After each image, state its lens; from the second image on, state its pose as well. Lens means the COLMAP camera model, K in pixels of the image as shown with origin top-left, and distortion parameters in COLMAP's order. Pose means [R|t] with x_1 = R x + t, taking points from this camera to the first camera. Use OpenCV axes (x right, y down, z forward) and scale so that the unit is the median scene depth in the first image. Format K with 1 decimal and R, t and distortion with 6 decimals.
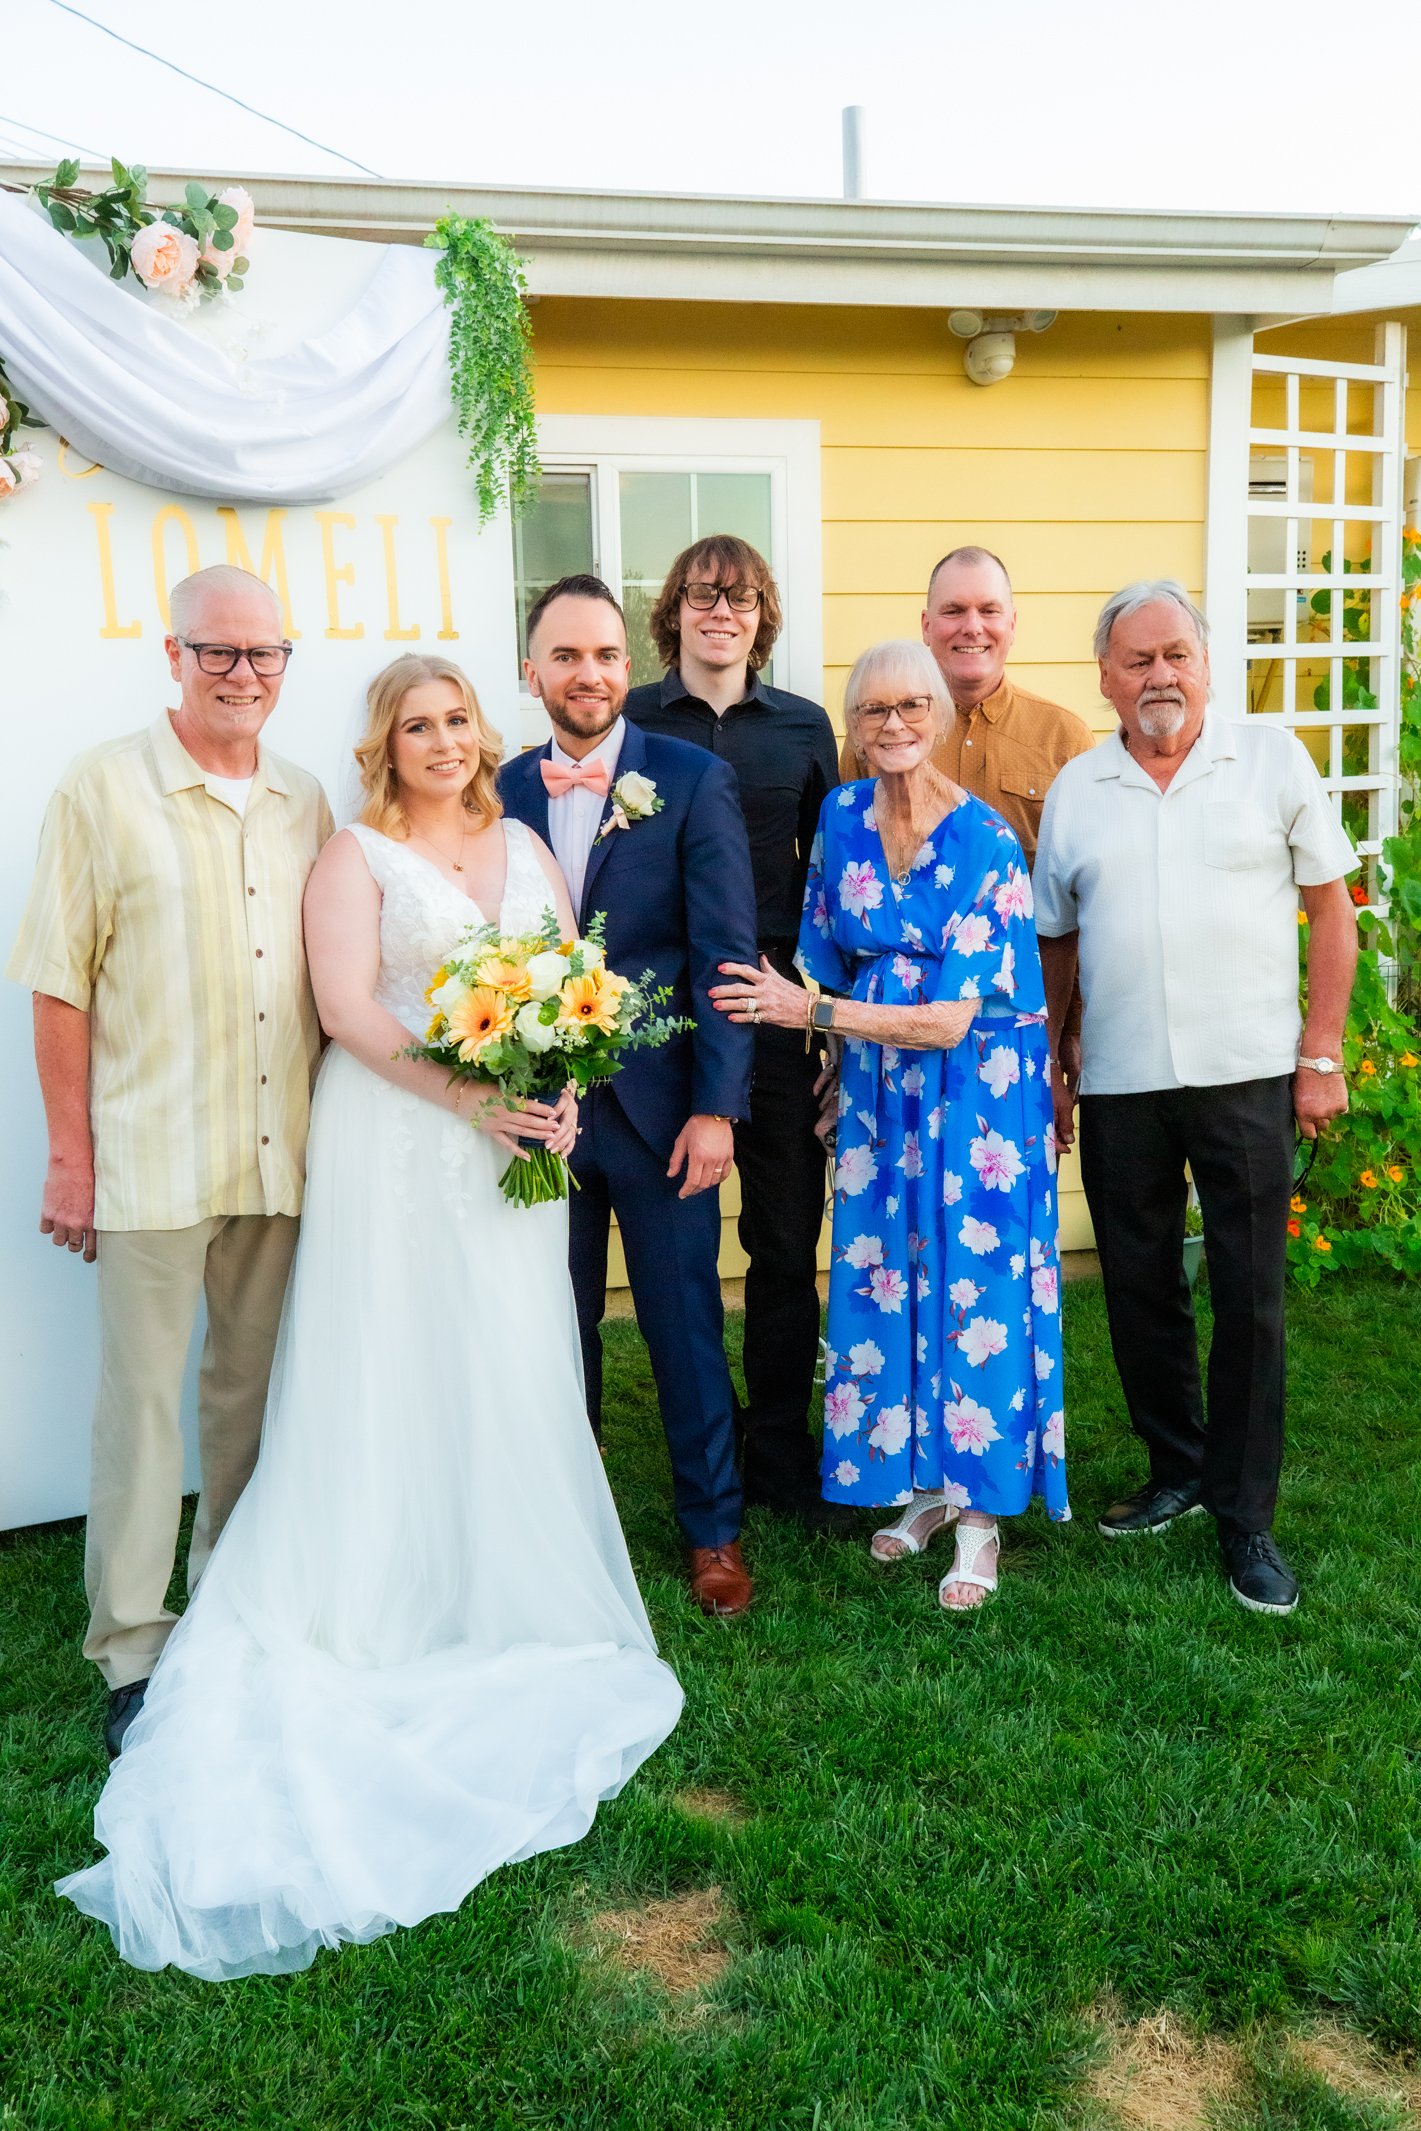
lens RADIAL K [[1861.3, 0, 708.8], [0, 1861.3, 1075.0], [0, 0, 1]] dist [0.038825, 0.009985]
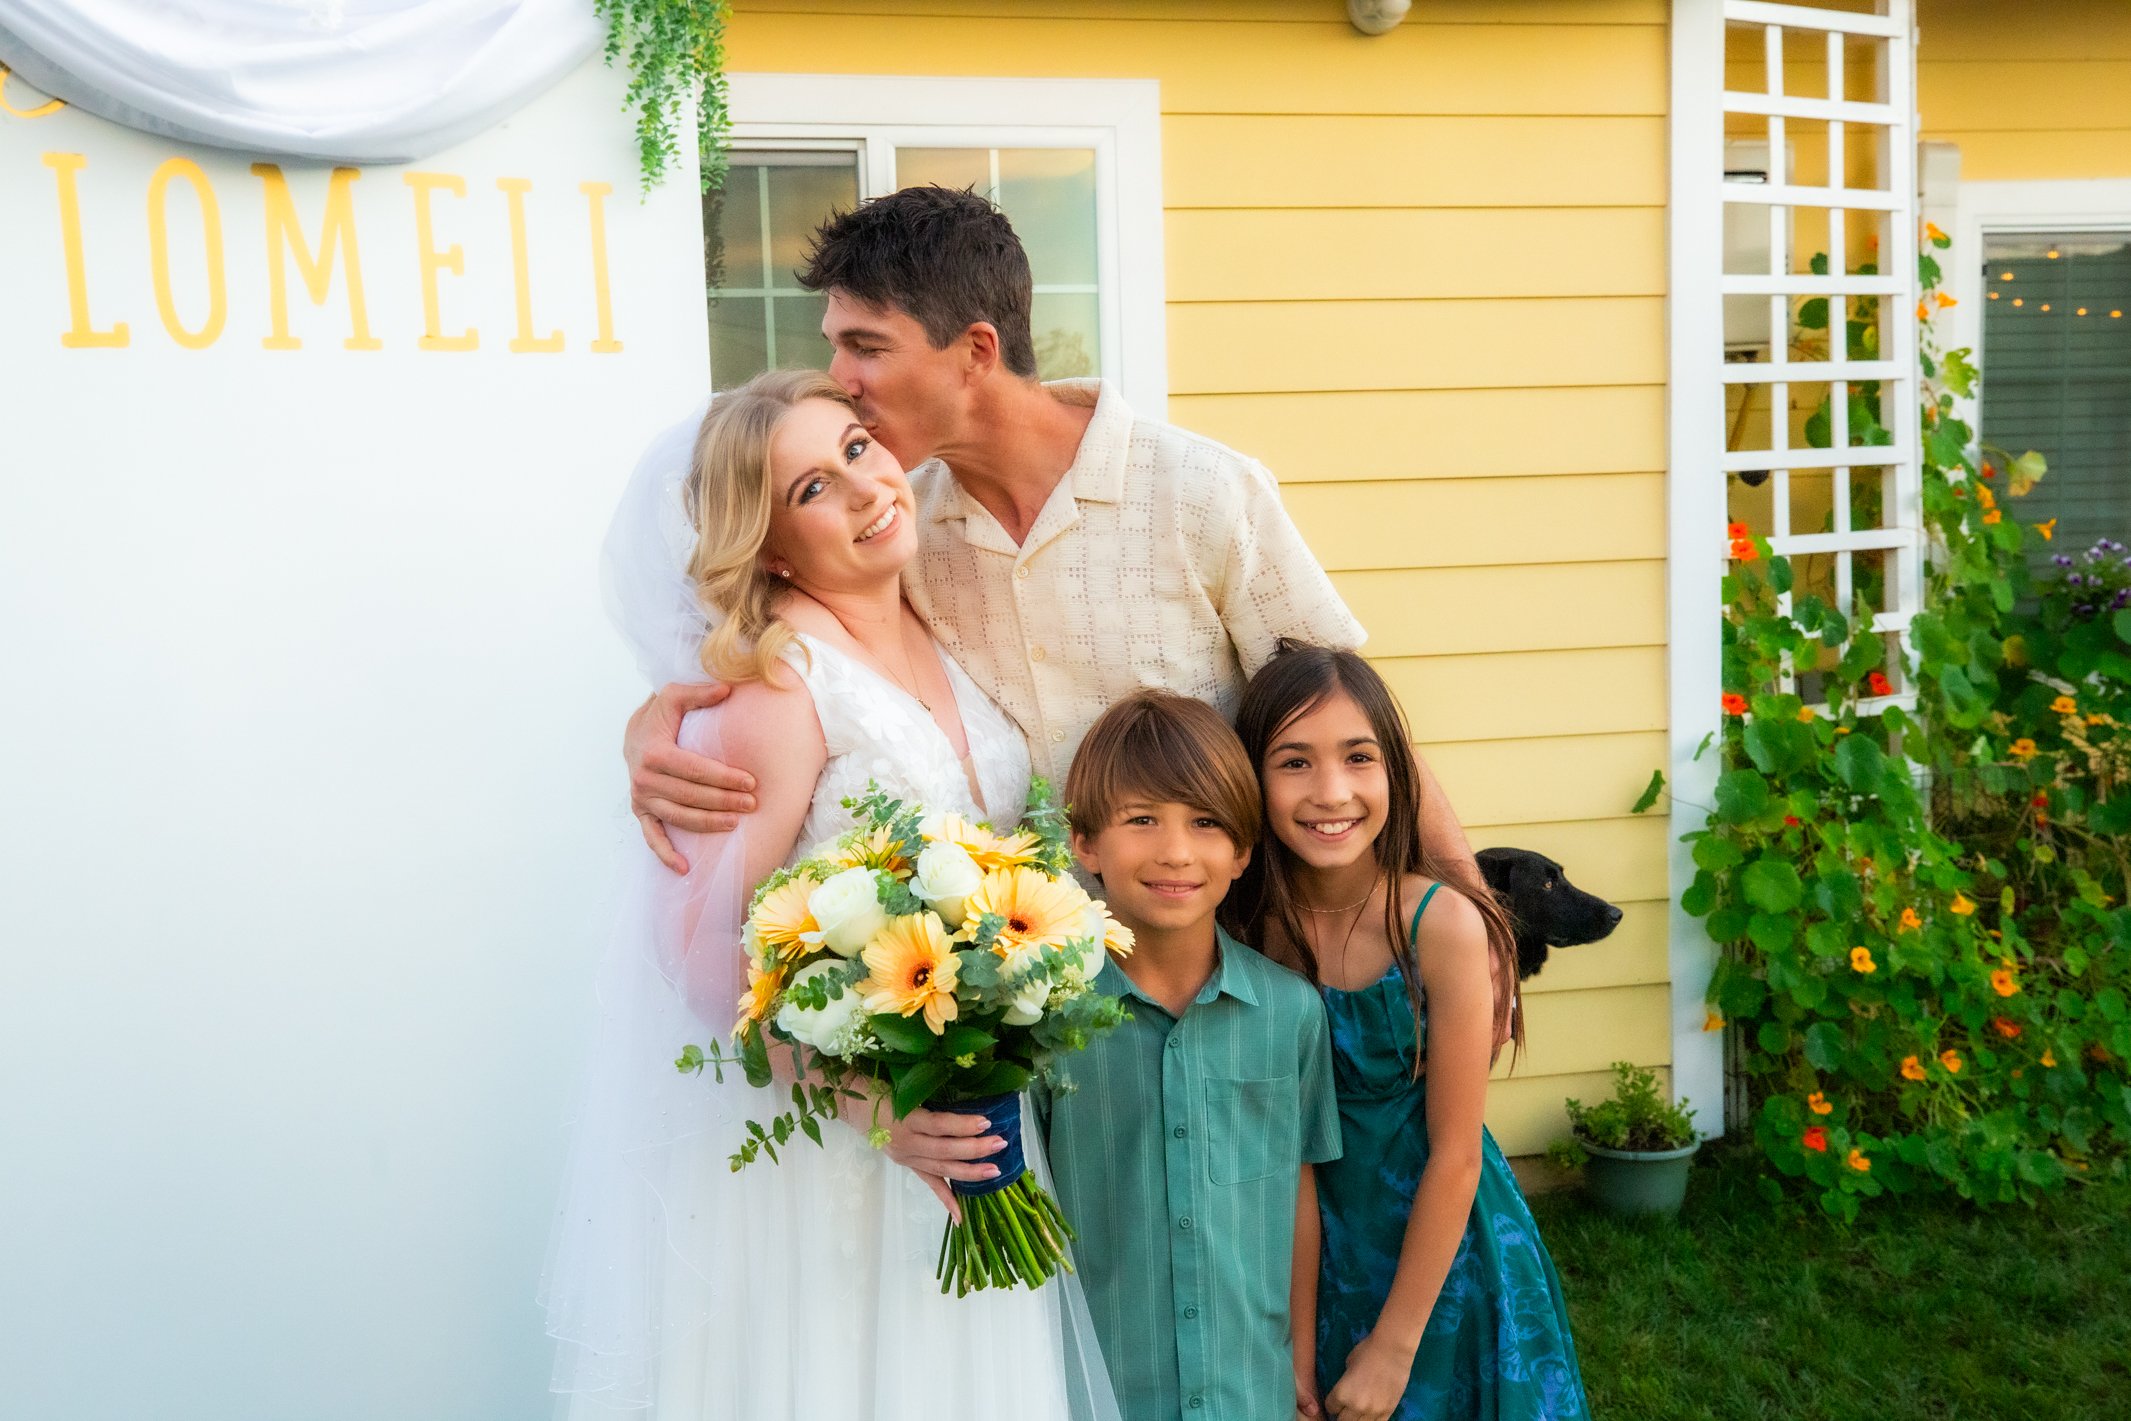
lens RADIAL K [[1861.3, 0, 1062.3], [0, 1861.3, 692.5], [0, 0, 1]] dist [0.038825, 0.009985]
pose [[0.999145, -0.005787, -0.040930, 0.065000], [0.002688, 0.997152, -0.075371, -0.053263], [0.041249, 0.075196, 0.996315, 0.328635]]
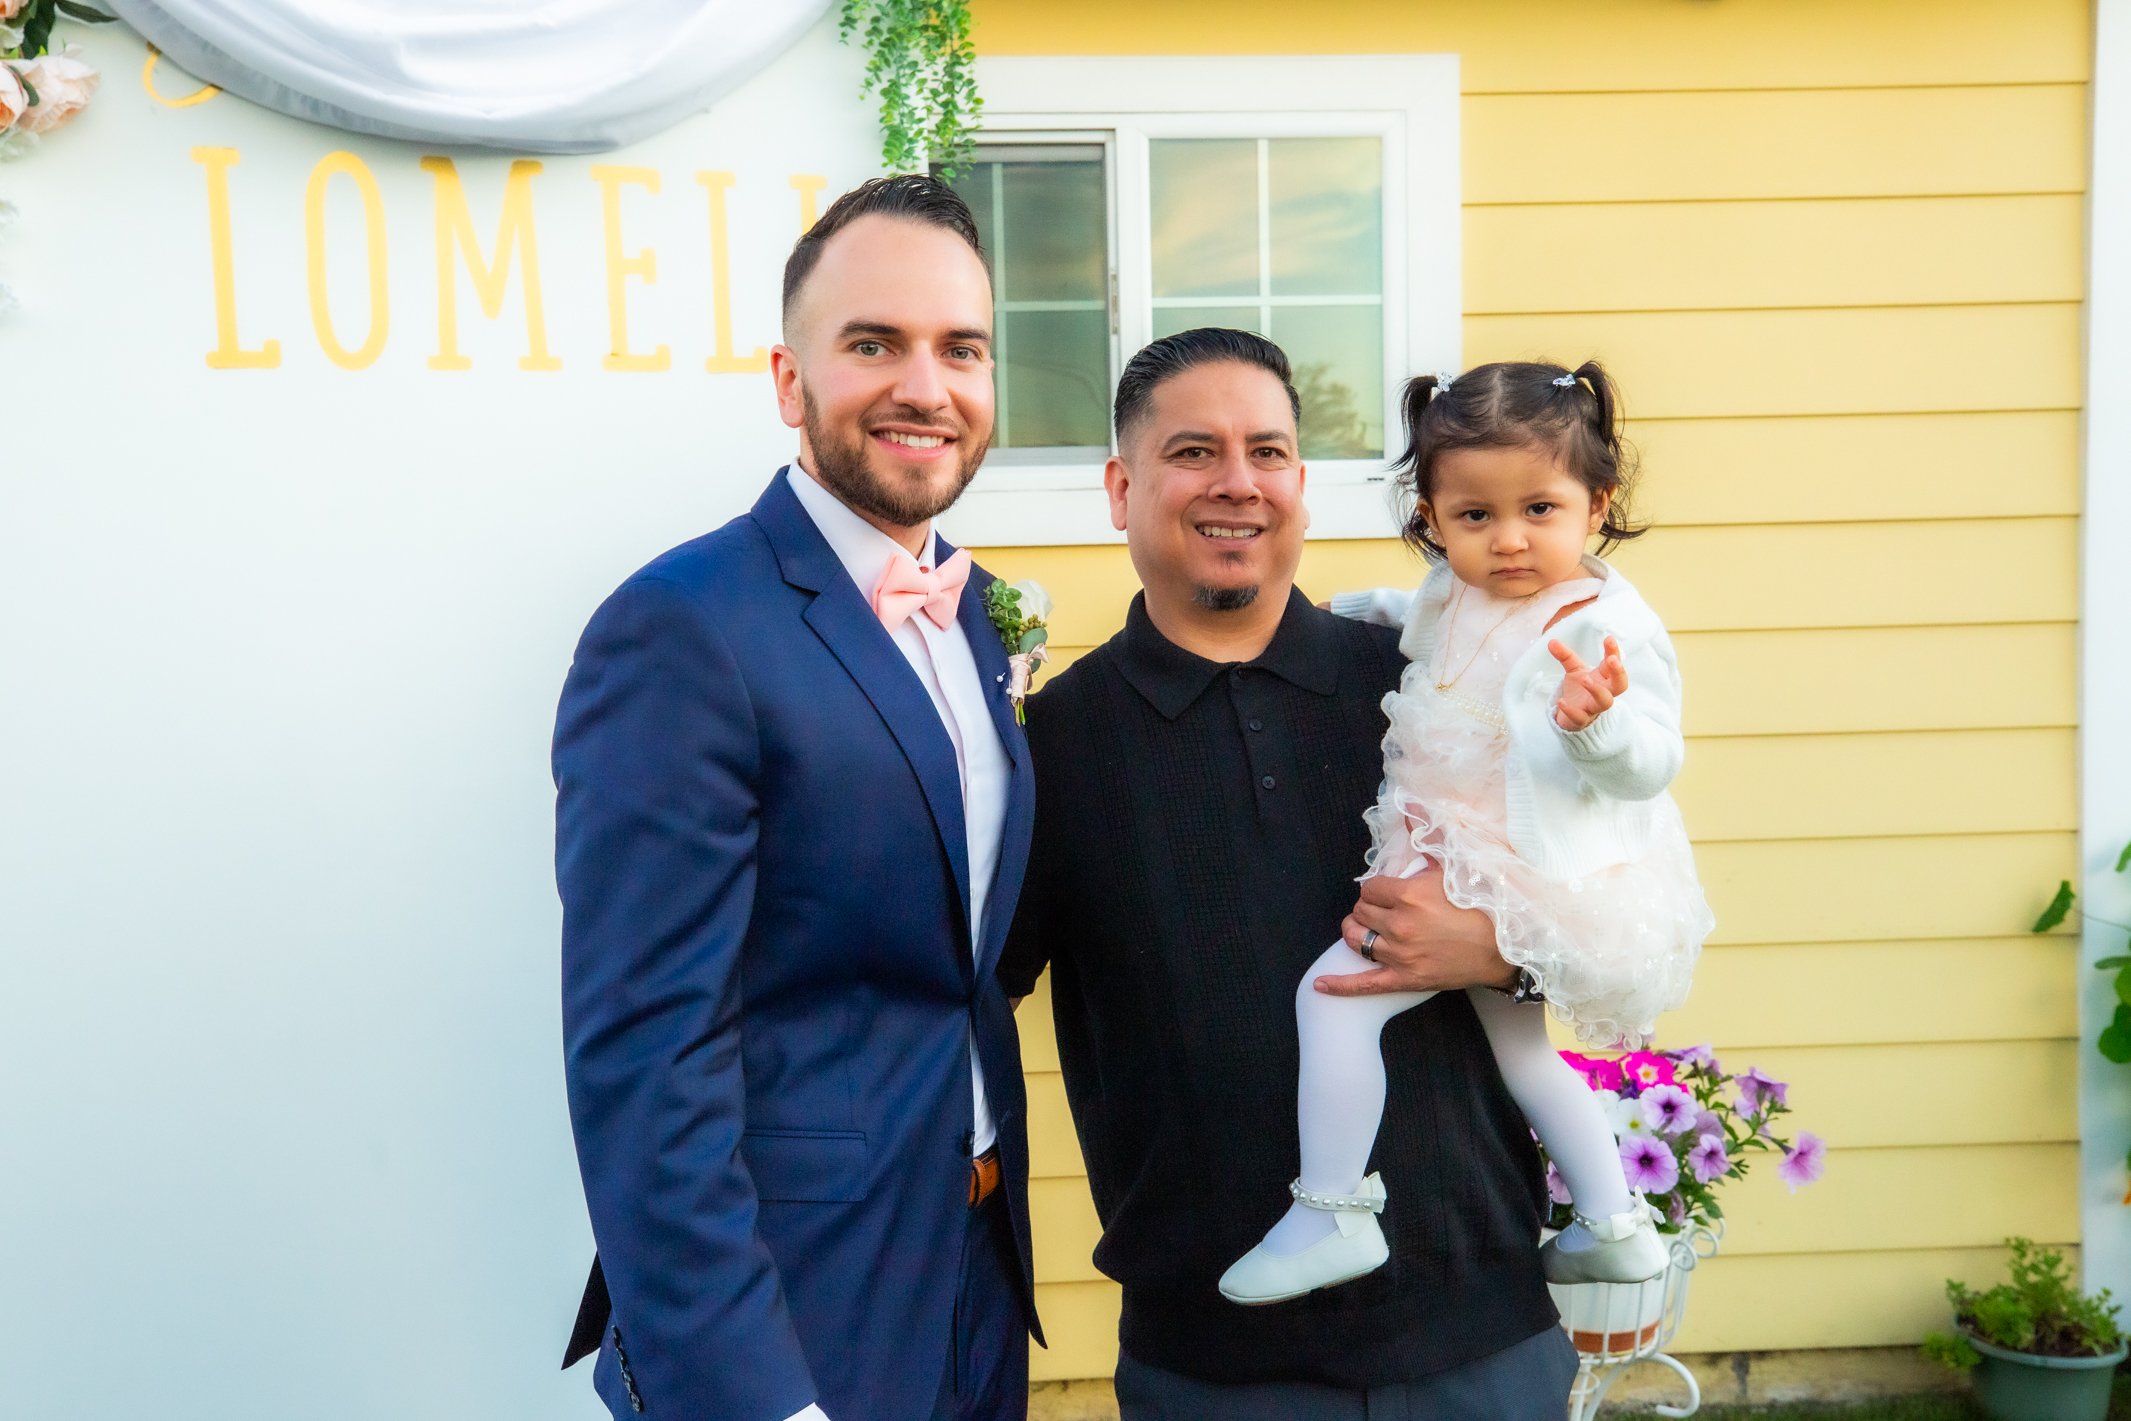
lens RADIAL K [[1961.2, 0, 1062.7], [0, 1961.2, 690.8], [0, 0, 1]] dist [0.048128, 0.013932]
pose [[0.987714, 0.009482, -0.155985, 0.042043], [-0.025027, 0.994872, -0.097995, -0.073974], [0.154255, 0.100694, 0.982887, 0.419107]]
